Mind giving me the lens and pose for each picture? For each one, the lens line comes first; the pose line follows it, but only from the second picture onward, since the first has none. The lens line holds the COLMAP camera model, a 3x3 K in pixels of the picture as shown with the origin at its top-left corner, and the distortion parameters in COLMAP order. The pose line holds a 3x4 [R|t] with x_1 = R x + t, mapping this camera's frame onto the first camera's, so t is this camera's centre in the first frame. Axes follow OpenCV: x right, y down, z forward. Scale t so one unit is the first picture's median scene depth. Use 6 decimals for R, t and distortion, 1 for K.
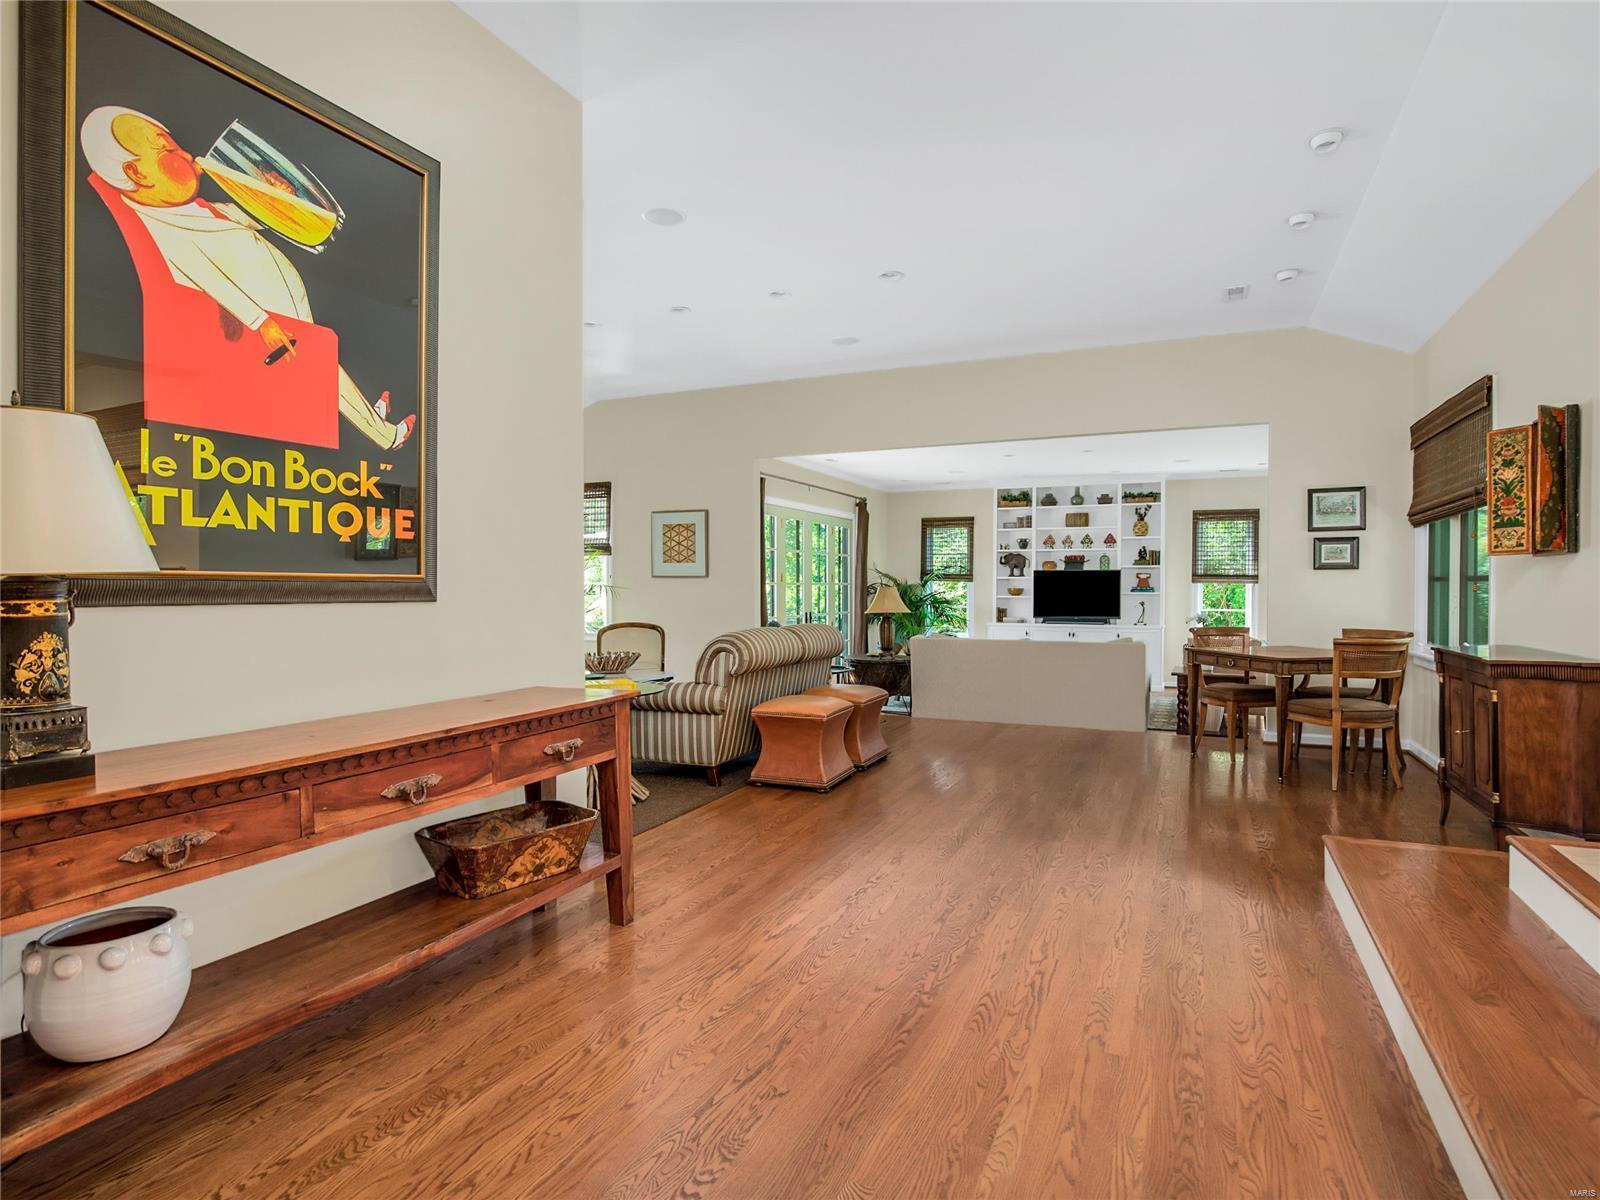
lens RADIAL K [[873.4, 0, 800.0], [0, 873.4, 600.0], [0, 0, 1]] dist [-0.037636, 0.002954]
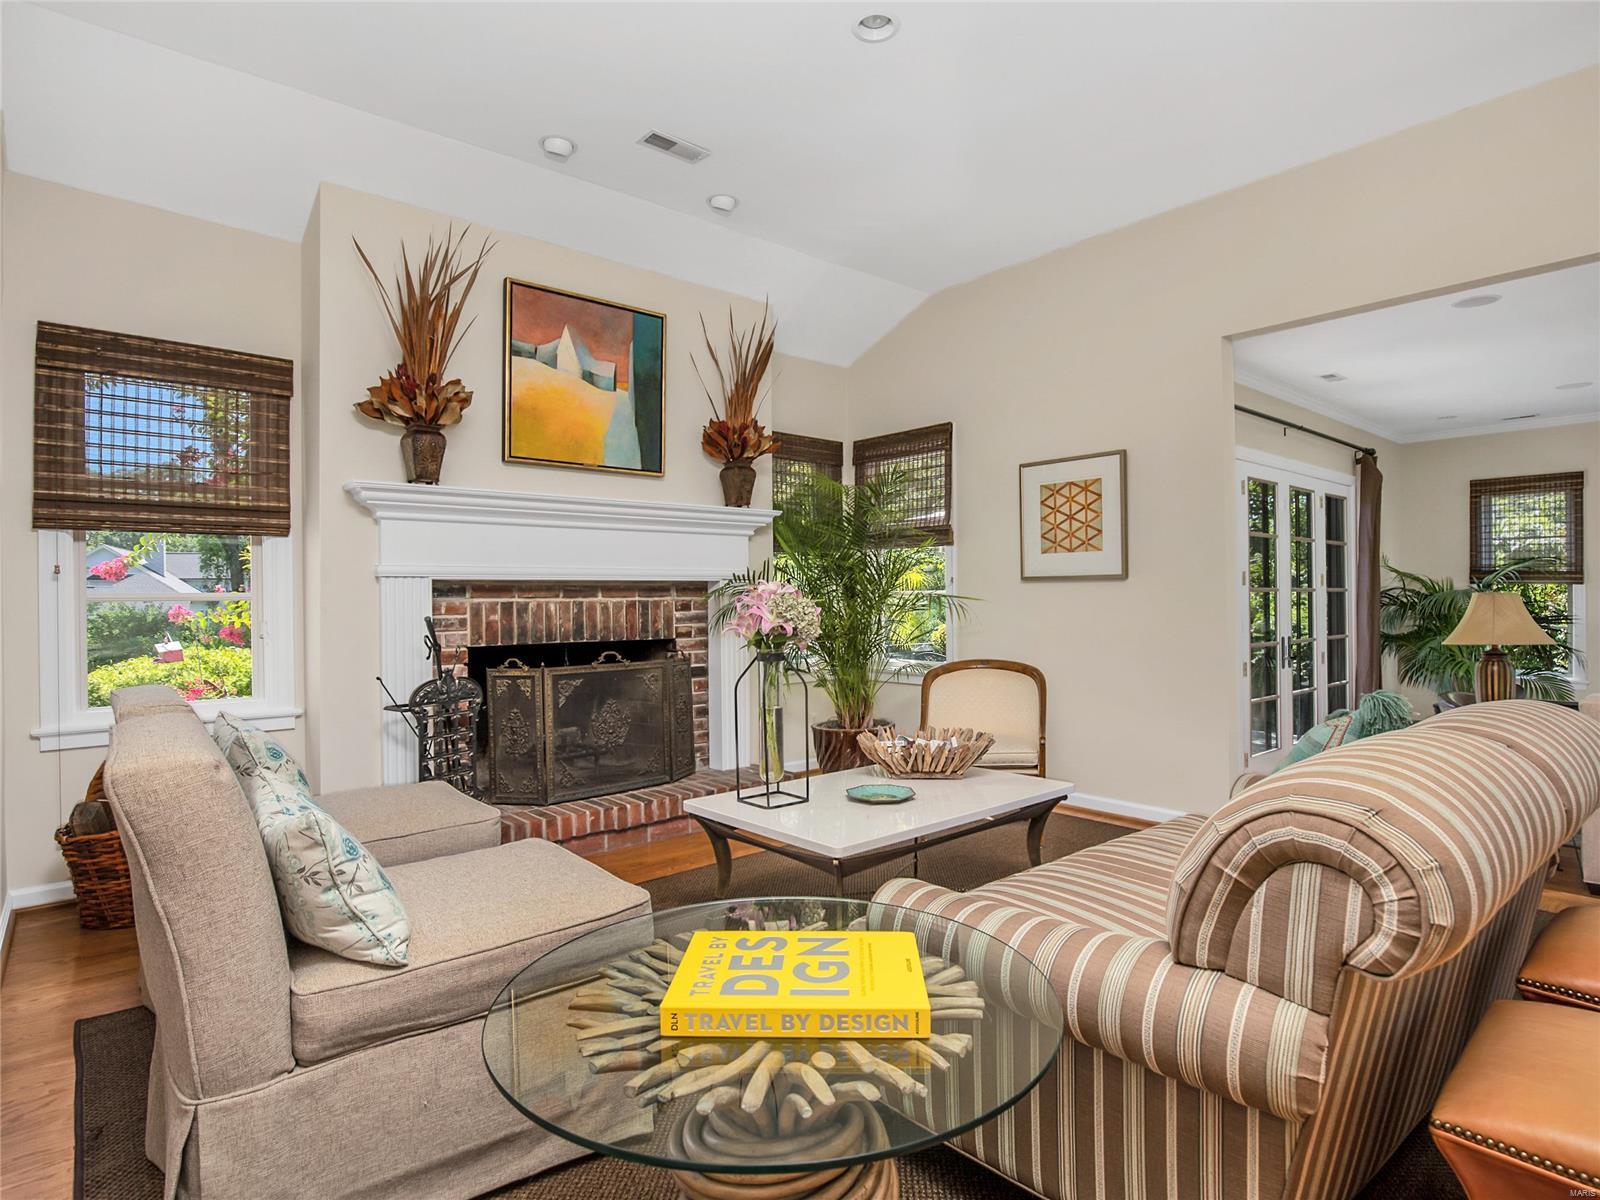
lens RADIAL K [[873.4, 0, 800.0], [0, 873.4, 600.0], [0, 0, 1]] dist [-0.037636, 0.002954]
pose [[0.910998, -0.008316, -0.412327, -0.046025], [0.002459, 0.999888, -0.014734, -0.003062], [0.412403, 0.012409, 0.910917, 0.290108]]
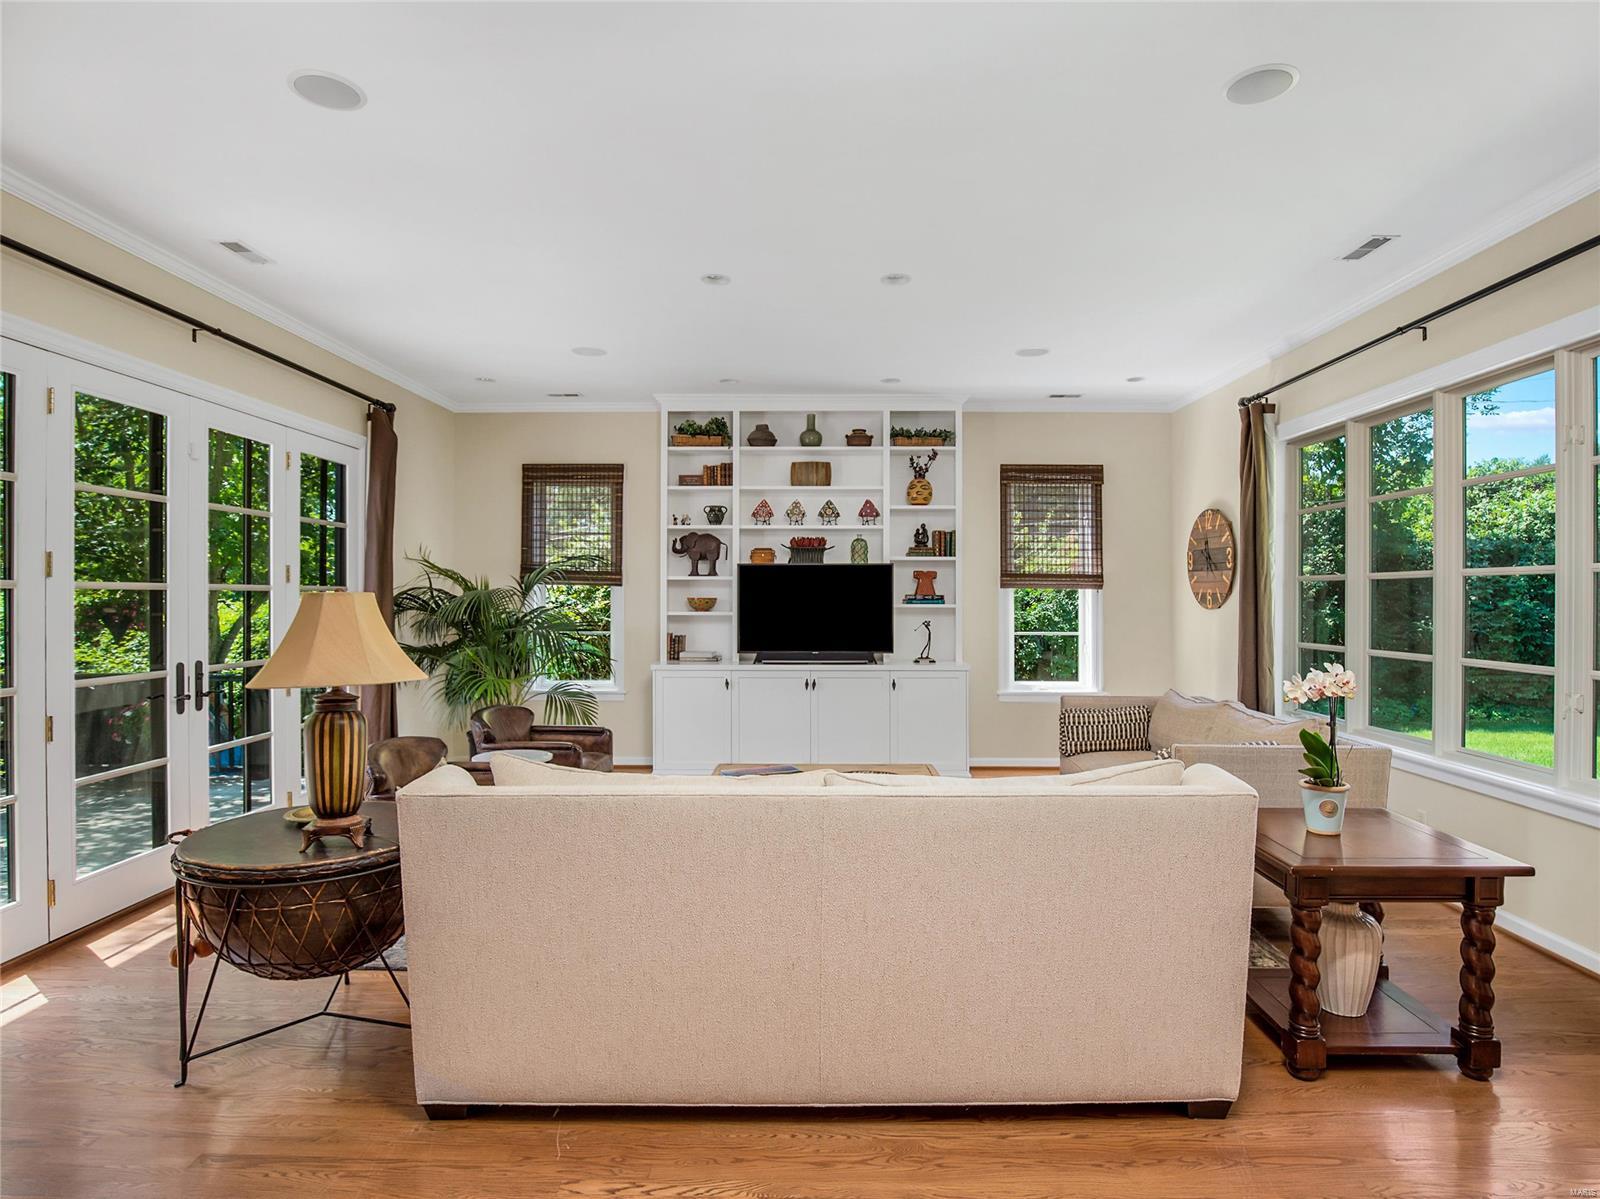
lens RADIAL K [[873.4, 0, 800.0], [0, 873.4, 599.5], [0, 0, 1]] dist [-0.037636, 0.002954]
pose [[0.914625, -0.001790, 0.404298, 0.087519], [0.006600, 0.999923, -0.010503, -0.006363], [-0.404248, 0.012275, 0.914567, 0.497972]]
